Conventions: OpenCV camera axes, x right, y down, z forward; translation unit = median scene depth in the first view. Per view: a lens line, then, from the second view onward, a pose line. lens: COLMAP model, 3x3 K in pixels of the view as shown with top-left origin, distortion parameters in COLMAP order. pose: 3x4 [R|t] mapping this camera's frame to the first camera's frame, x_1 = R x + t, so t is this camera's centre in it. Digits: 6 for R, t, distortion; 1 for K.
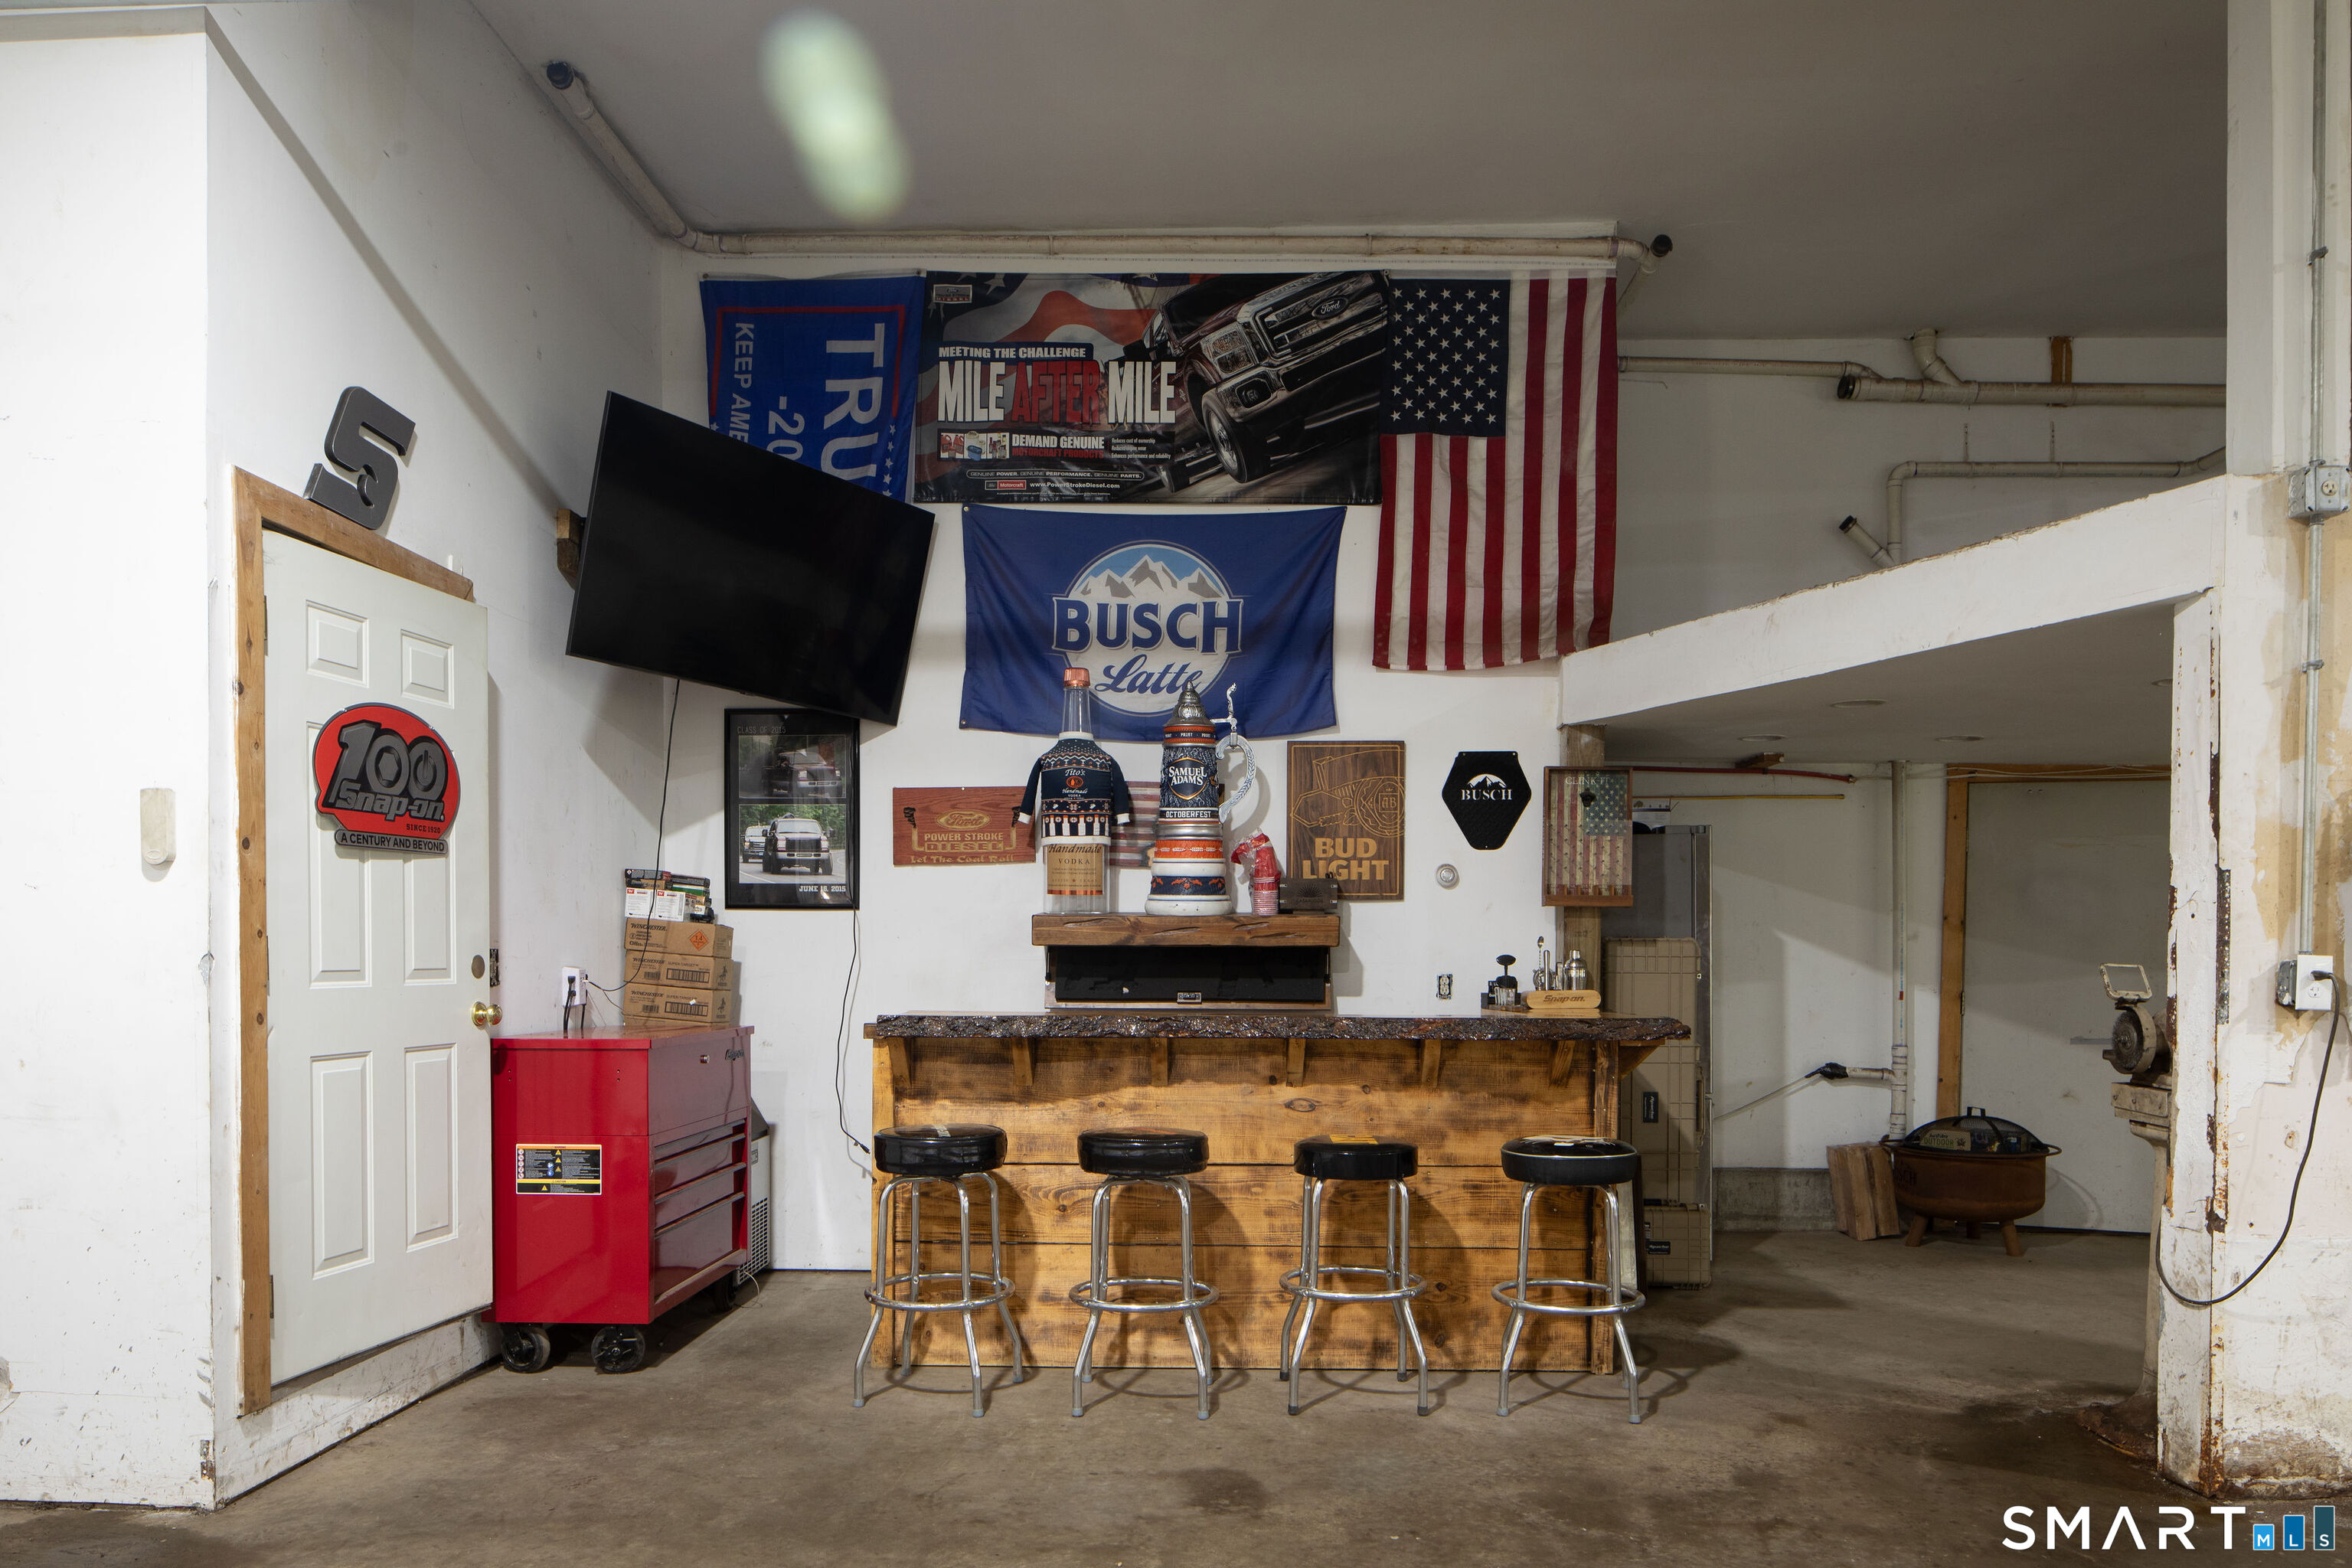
lens RADIAL K [[1631.0, 0, 1175.8], [0, 1631.0, 799.0], [0, 0, 1]] dist [-0.006989, -0.002561]
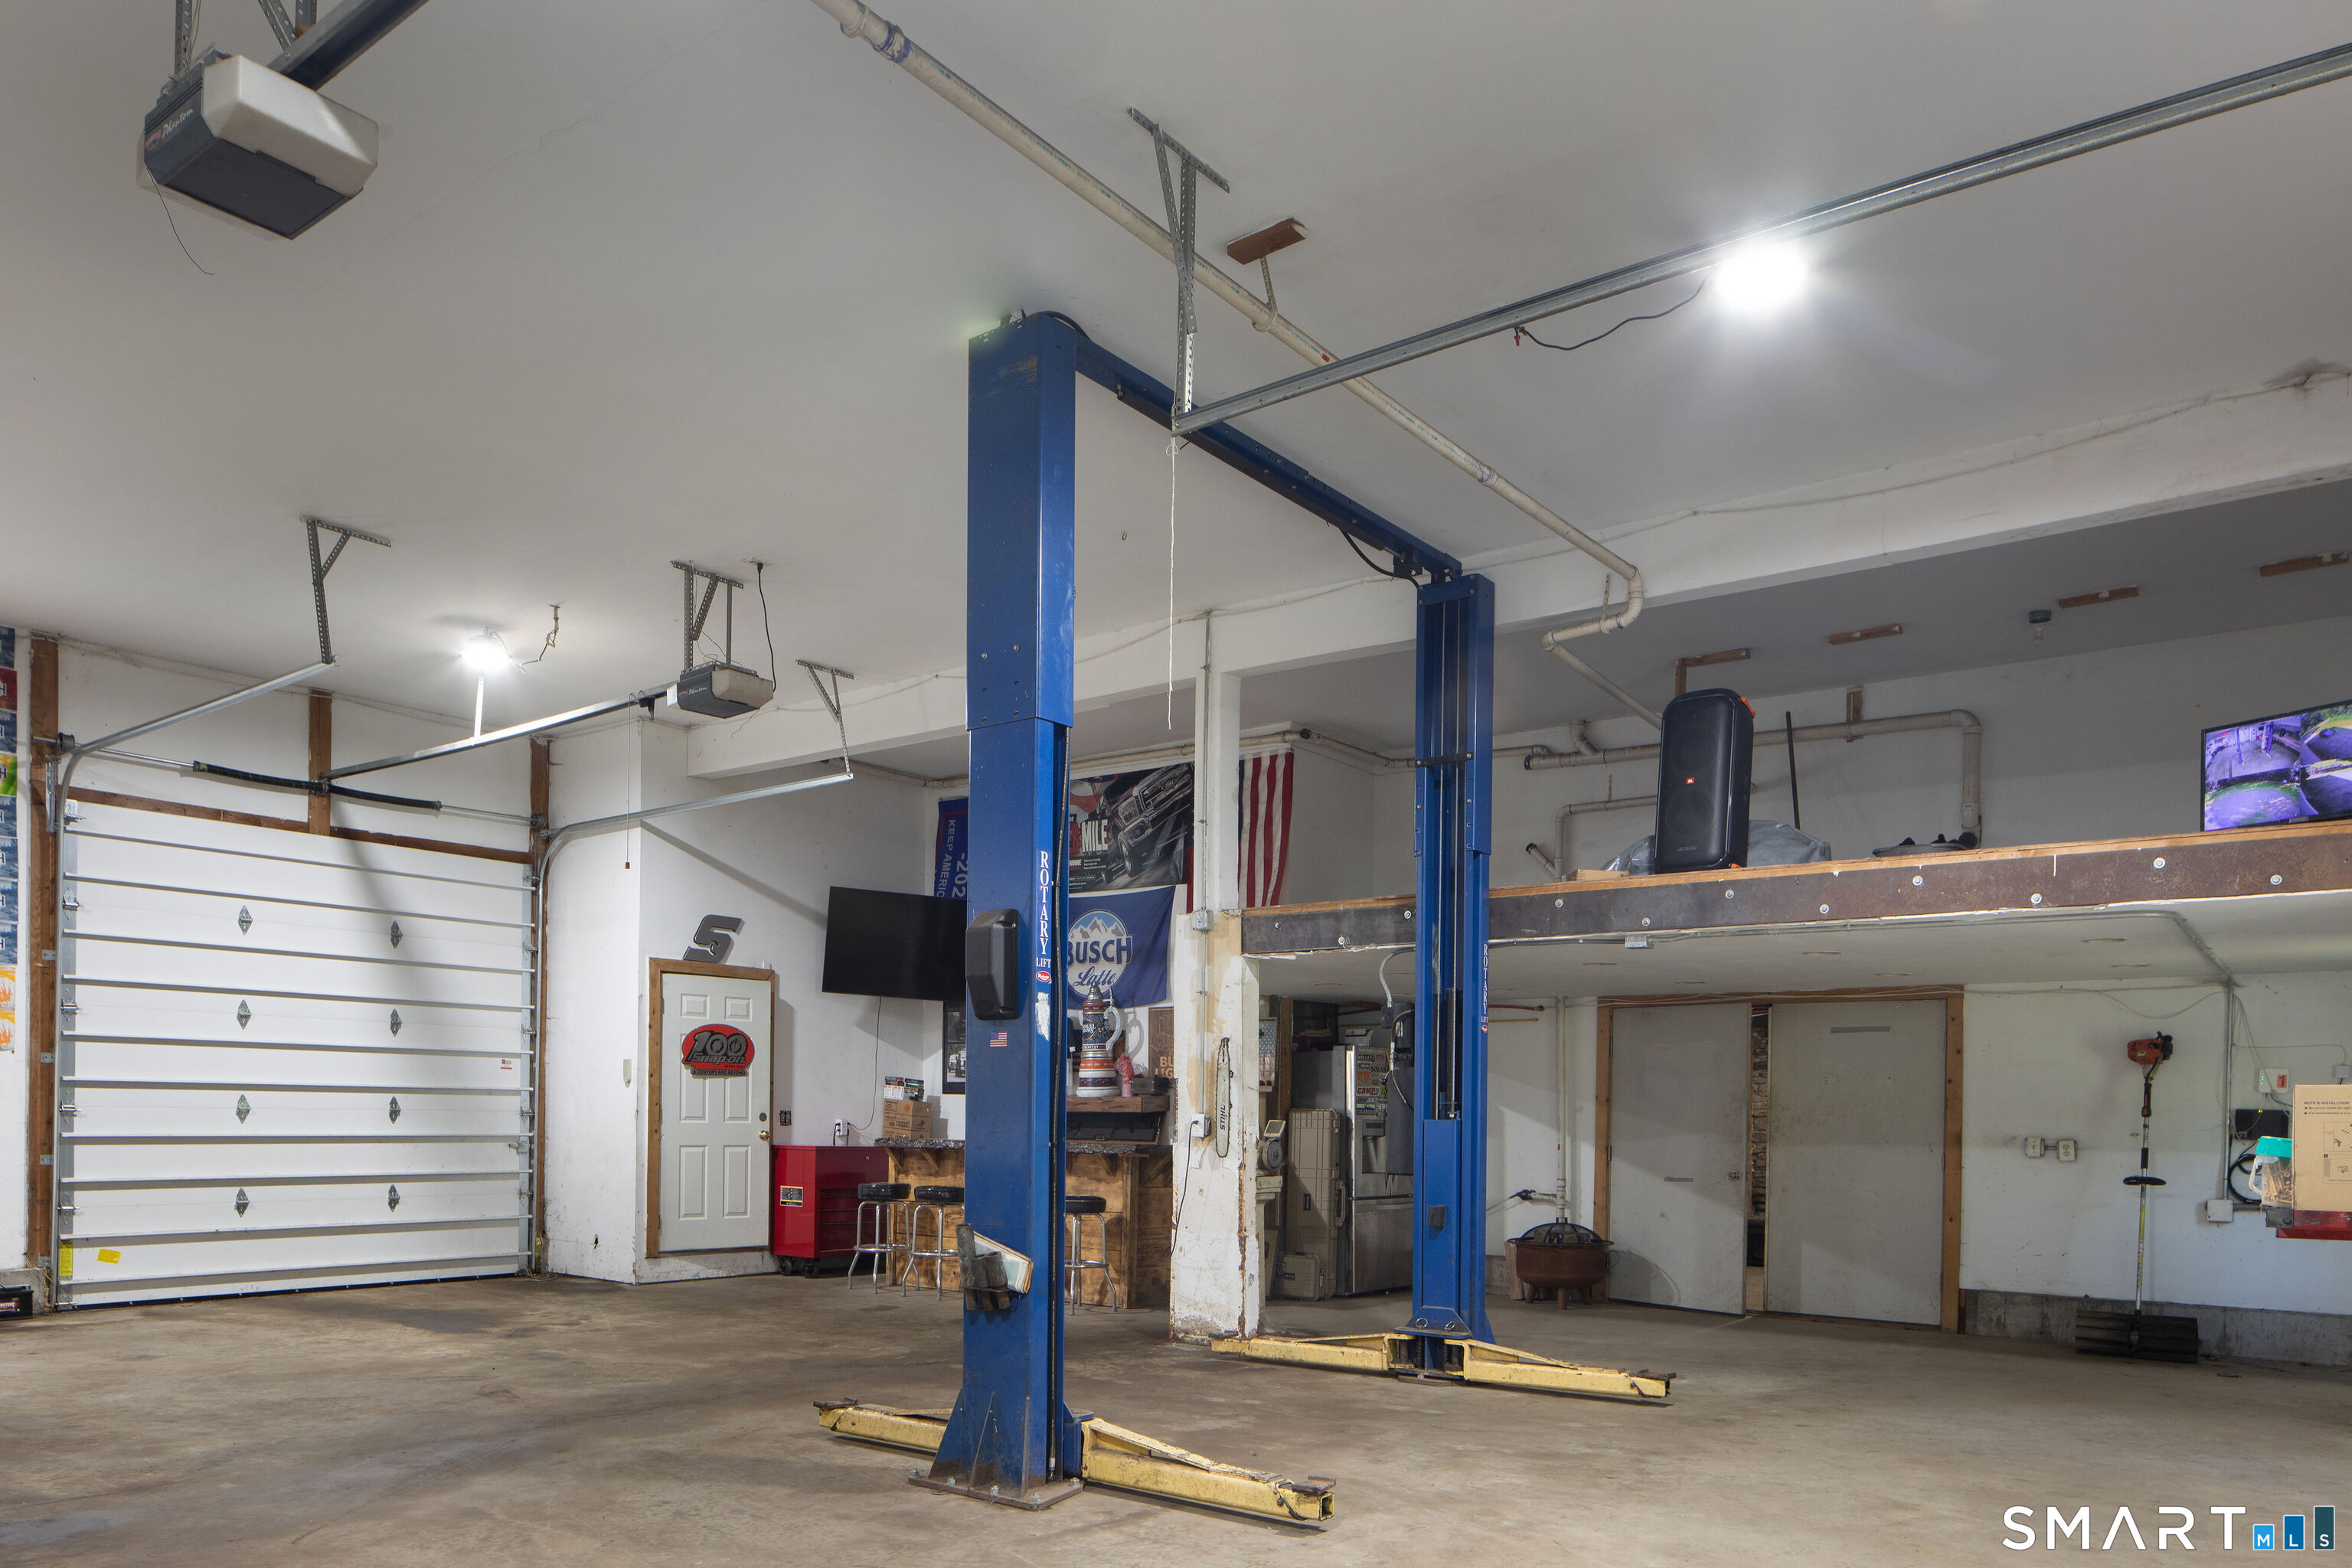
lens RADIAL K [[1631.0, 0, 1178.1], [0, 1631.0, 778.2], [0, 0, 1]] dist [-0.006989, -0.002561]
pose [[0.816814, -0.112659, -0.565794, 1.241440], [0.044320, 0.990103, -0.133164, -0.045433], [0.575197, 0.083694, 0.813722, -0.611954]]
